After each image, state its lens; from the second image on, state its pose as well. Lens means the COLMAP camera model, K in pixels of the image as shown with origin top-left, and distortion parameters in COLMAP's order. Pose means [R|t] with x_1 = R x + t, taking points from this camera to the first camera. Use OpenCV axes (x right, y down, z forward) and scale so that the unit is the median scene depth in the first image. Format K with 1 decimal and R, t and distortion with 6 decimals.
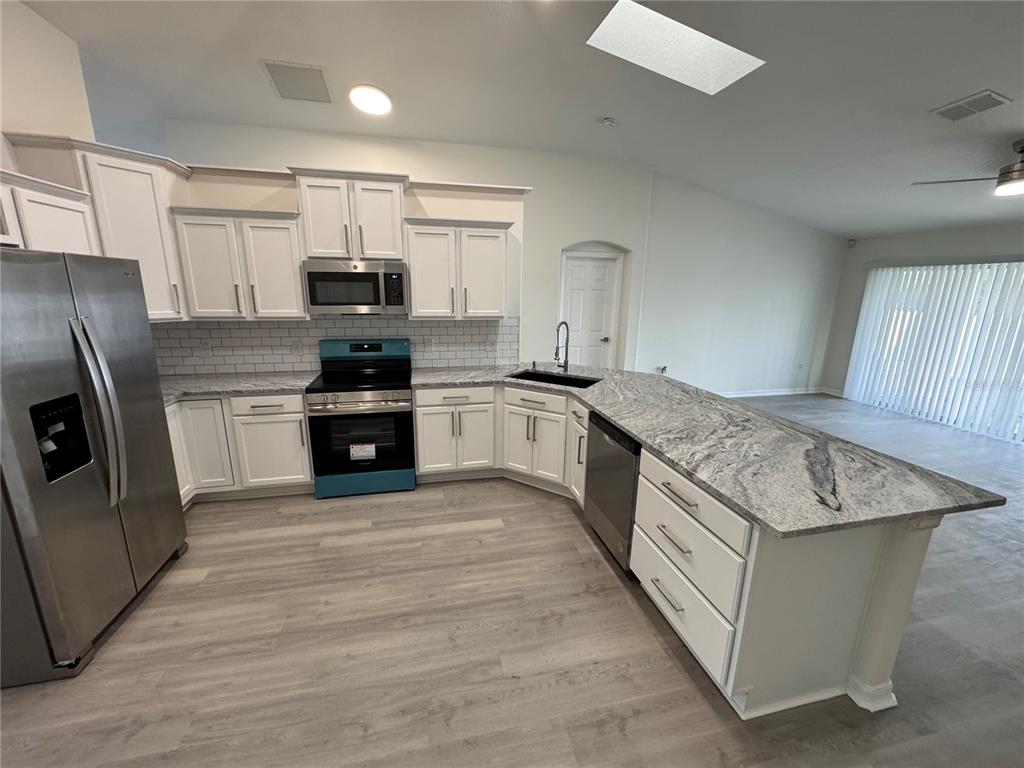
lens RADIAL K [[410.8, 0, 510.5], [0, 410.8, 381.0], [0, 0, 1]] dist [-0.002631, 0.000463]
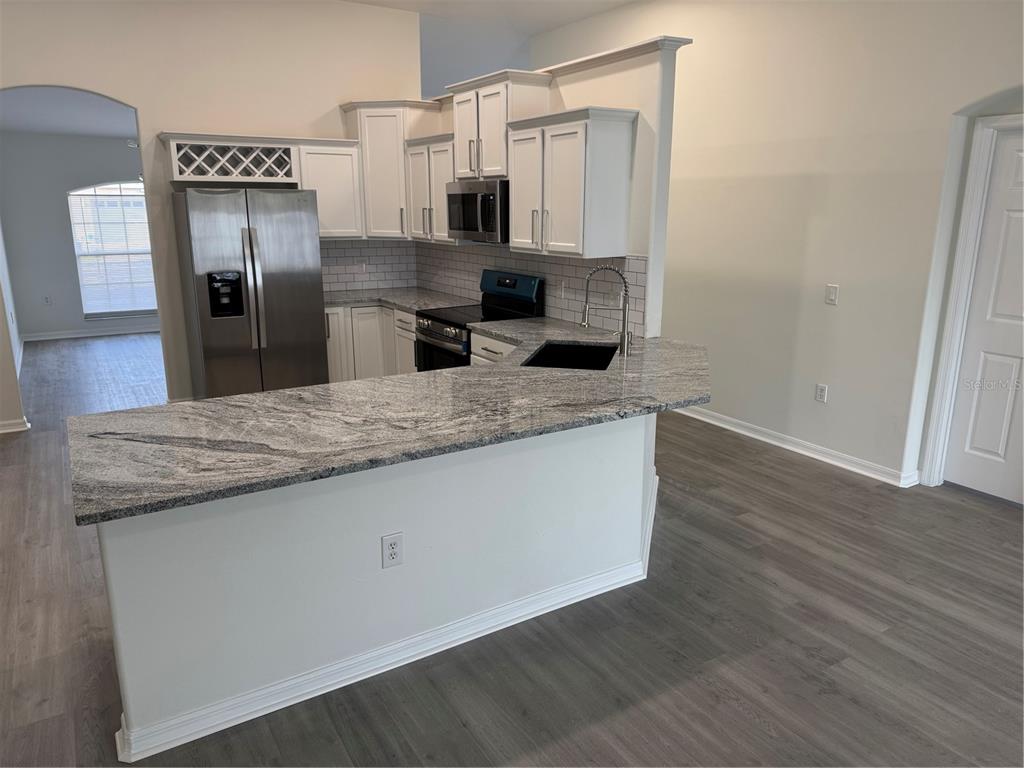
lens RADIAL K [[725.9, 0, 511.4], [0, 725.9, 386.3], [0, 0, 1]] dist [0.039280, -0.046161]
pose [[0.316198, 0.217070, -0.923526, 1.239599], [-0.208980, 0.965496, 0.155384, -0.125458], [0.925390, 0.143867, 0.350651, 0.601197]]
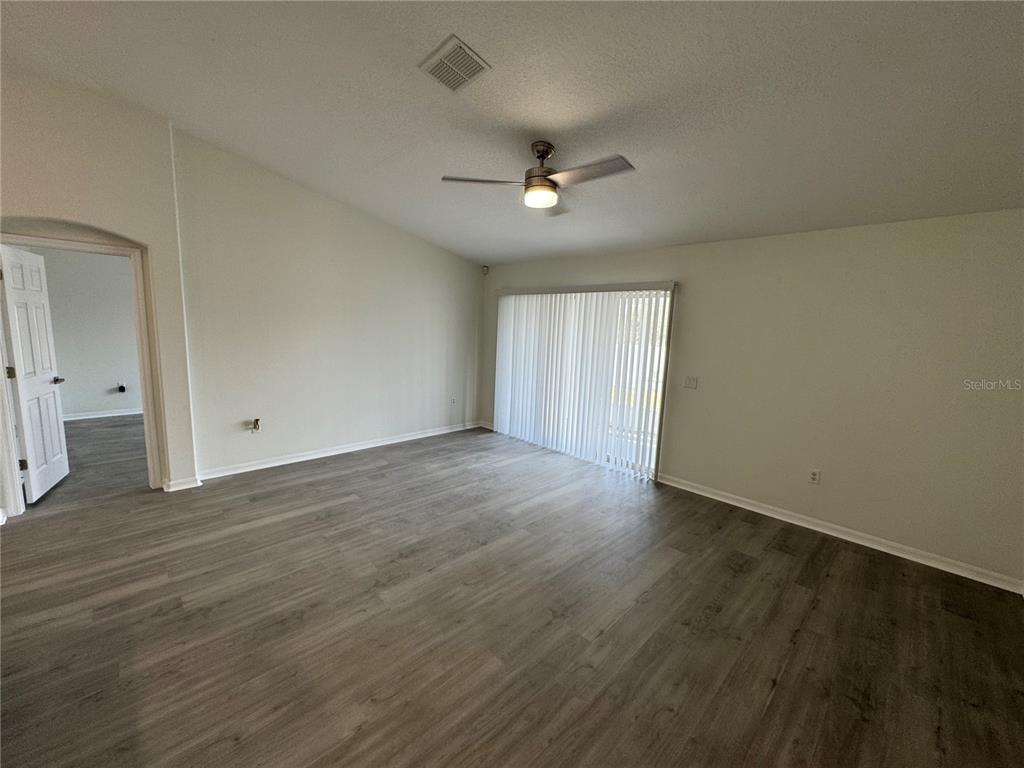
lens RADIAL K [[410.8, 0, 511.5], [0, 410.8, 382.1], [0, 0, 1]] dist [-0.002631, 0.000463]
pose [[0.858375, -0.059224, 0.509592, 0.772417], [0.092347, 0.994926, -0.039924, -0.061524], [-0.504642, 0.081328, 0.859489, 0.346785]]
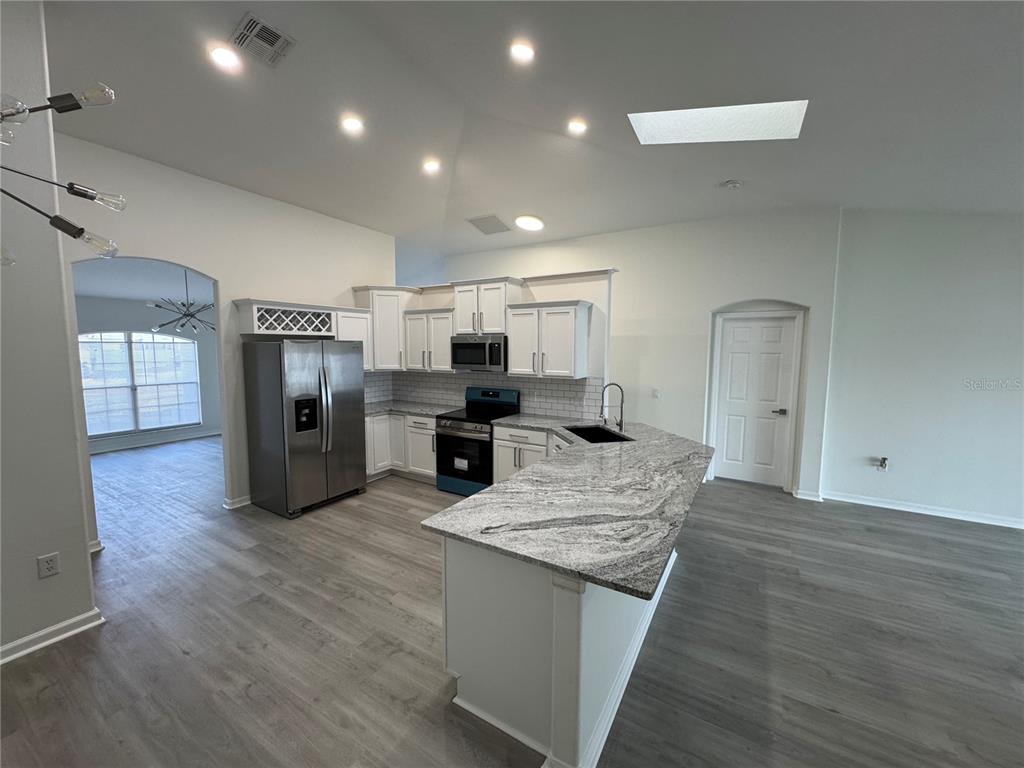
lens RADIAL K [[410.8, 0, 511.1], [0, 410.8, 381.3], [0, 0, 1]] dist [-0.002631, 0.000463]
pose [[0.711974, 0.048999, -0.700494, 0.793227], [-0.149029, 0.985381, -0.082546, -0.022355], [0.686209, 0.163165, 0.708868, 0.048249]]
